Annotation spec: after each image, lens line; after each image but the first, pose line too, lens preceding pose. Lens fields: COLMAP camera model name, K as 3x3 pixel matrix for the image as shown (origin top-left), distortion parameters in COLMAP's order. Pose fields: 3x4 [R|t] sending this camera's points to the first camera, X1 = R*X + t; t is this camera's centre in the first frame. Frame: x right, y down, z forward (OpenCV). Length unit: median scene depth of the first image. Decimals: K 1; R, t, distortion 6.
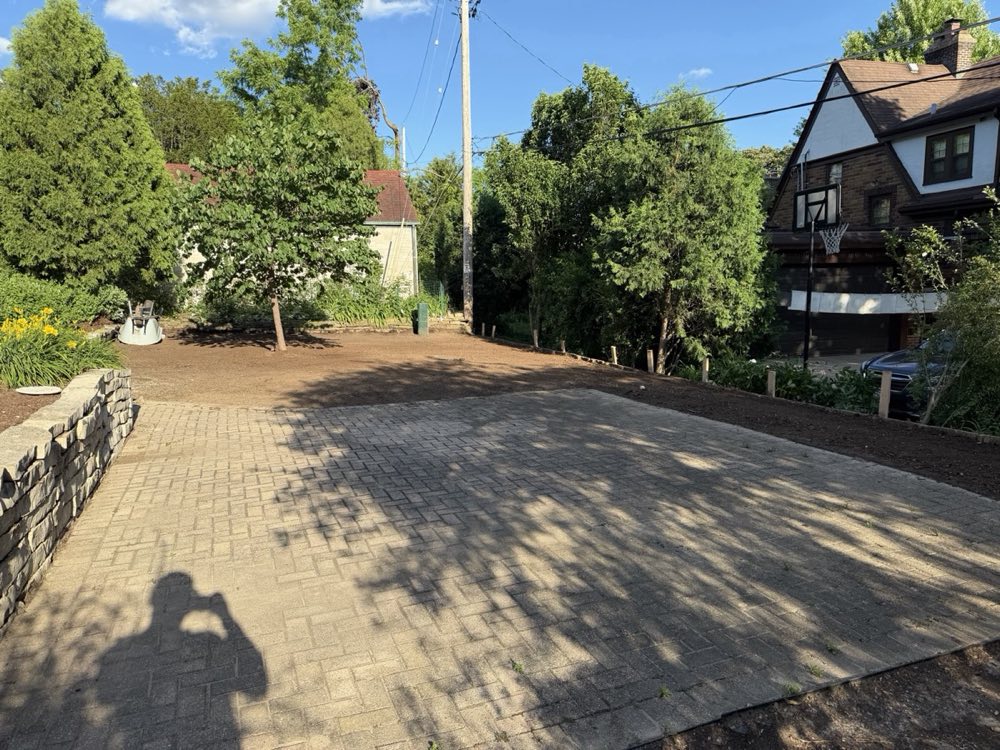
lens RADIAL K [[699.7, 0, 491.0], [0, 699.7, 376.2], [0, 0, 1]] dist [0.025552, -0.033803]
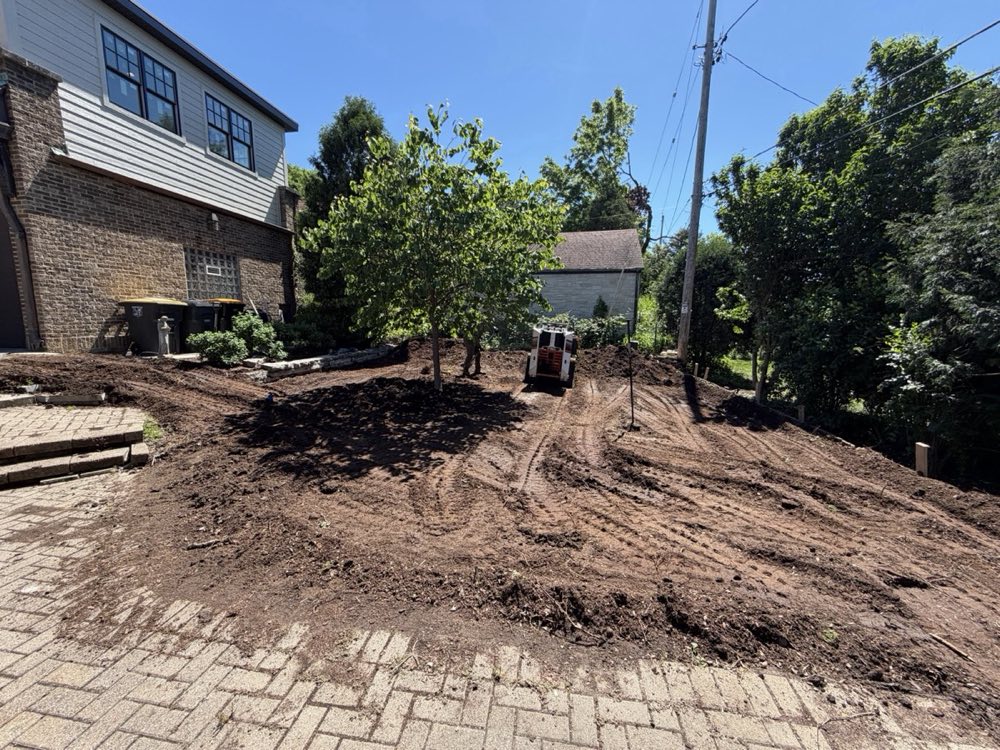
lens RADIAL K [[397.7, 0, 497.8], [0, 397.7, 374.0], [0, 0, 1]] dist [-0.001141, 0.000453]
pose [[0.868095, 0.089460, -0.488270, 0.025760], [-0.090192, 0.995680, 0.022075, -0.066547], [0.488136, 0.024875, 0.872413, 0.493502]]
